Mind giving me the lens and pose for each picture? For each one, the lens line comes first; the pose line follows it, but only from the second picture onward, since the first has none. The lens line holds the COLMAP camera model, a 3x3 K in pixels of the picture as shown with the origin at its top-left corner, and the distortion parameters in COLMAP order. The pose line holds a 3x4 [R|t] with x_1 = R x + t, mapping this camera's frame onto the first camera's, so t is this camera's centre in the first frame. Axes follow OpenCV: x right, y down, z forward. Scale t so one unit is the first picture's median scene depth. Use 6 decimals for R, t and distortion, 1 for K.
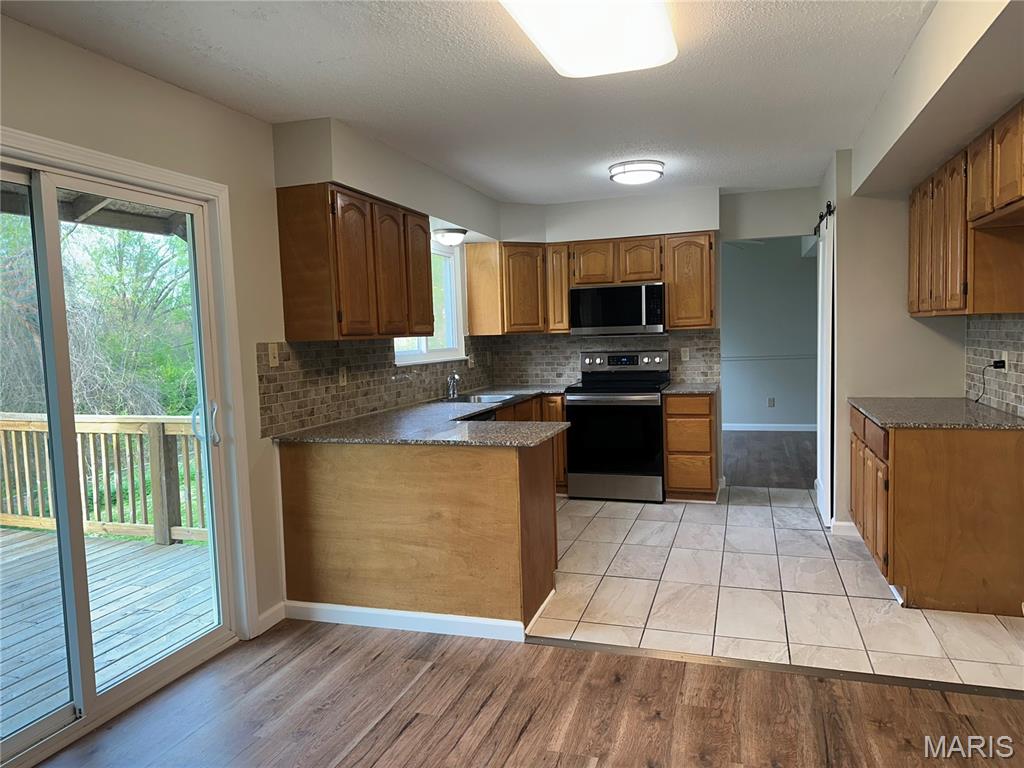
lens RADIAL K [[720.7, 0, 514.6], [0, 720.7, 375.0], [0, 0, 1]] dist [0.043346, -0.044740]
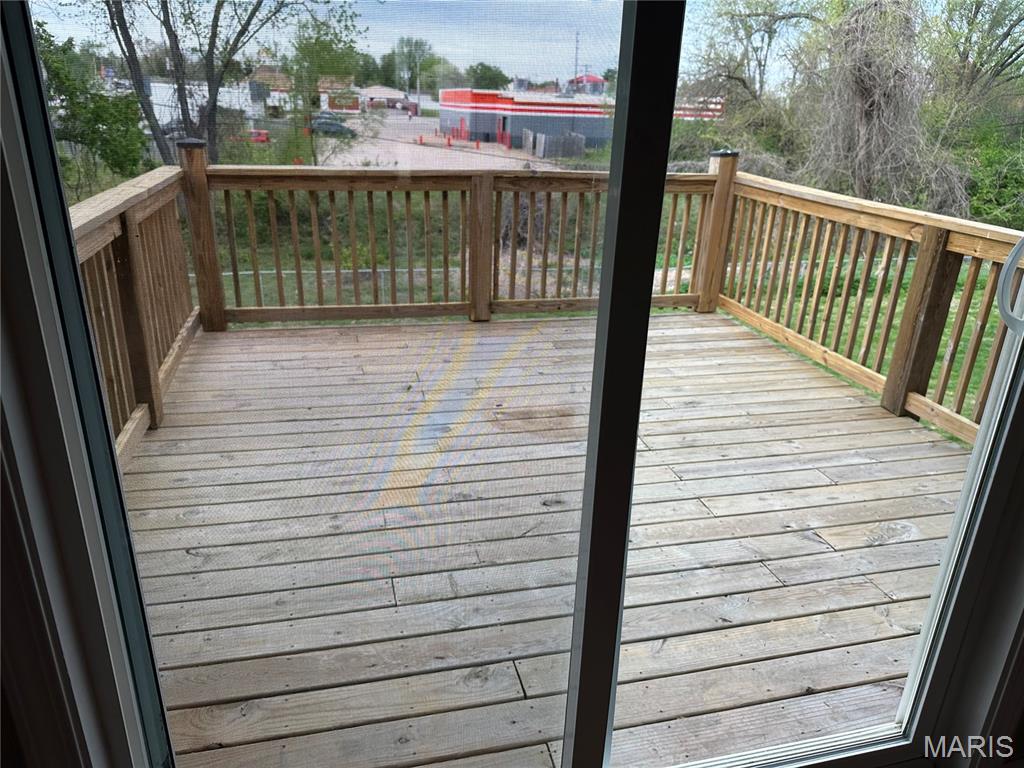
lens RADIAL K [[720.7, 0, 517.7], [0, 720.7, 378.0], [0, 0, 1]] dist [0.043346, -0.044740]
pose [[0.534364, 0.355421, -0.766897, -0.161408], [-0.113156, 0.929211, 0.351800, 0.005764], [0.837646, -0.101210, 0.536755, 0.349794]]
